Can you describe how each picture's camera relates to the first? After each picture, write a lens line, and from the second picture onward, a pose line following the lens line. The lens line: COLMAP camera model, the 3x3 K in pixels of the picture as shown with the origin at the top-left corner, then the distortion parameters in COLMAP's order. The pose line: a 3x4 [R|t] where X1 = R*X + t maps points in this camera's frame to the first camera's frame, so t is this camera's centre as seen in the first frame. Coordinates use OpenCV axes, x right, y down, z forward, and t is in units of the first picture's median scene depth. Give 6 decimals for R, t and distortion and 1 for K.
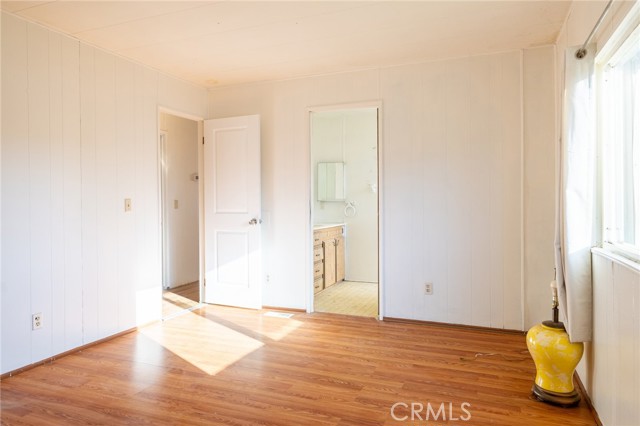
lens RADIAL K [[416.5, 0, 320.2], [0, 416.5, 210.3], [0, 0, 1]] dist [-0.002486, 0.000667]
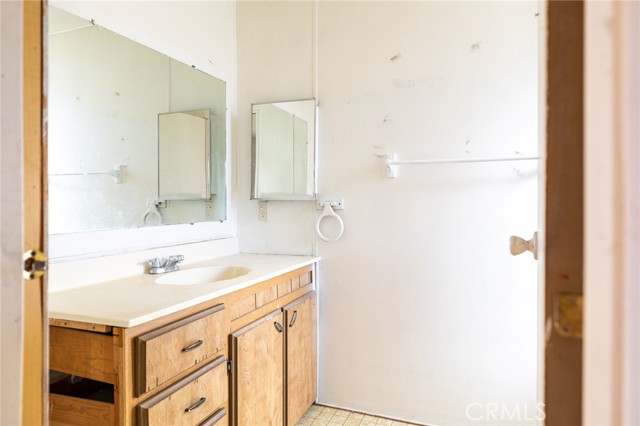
lens RADIAL K [[416.5, 0, 320.9], [0, 416.5, 210.2], [0, 0, 1]] dist [-0.002486, 0.000667]
pose [[0.999917, 0.004312, 0.012107, 0.074518], [-0.004343, 0.999987, 0.002568, -0.017328], [-0.012096, -0.002621, 0.999923, 0.786712]]
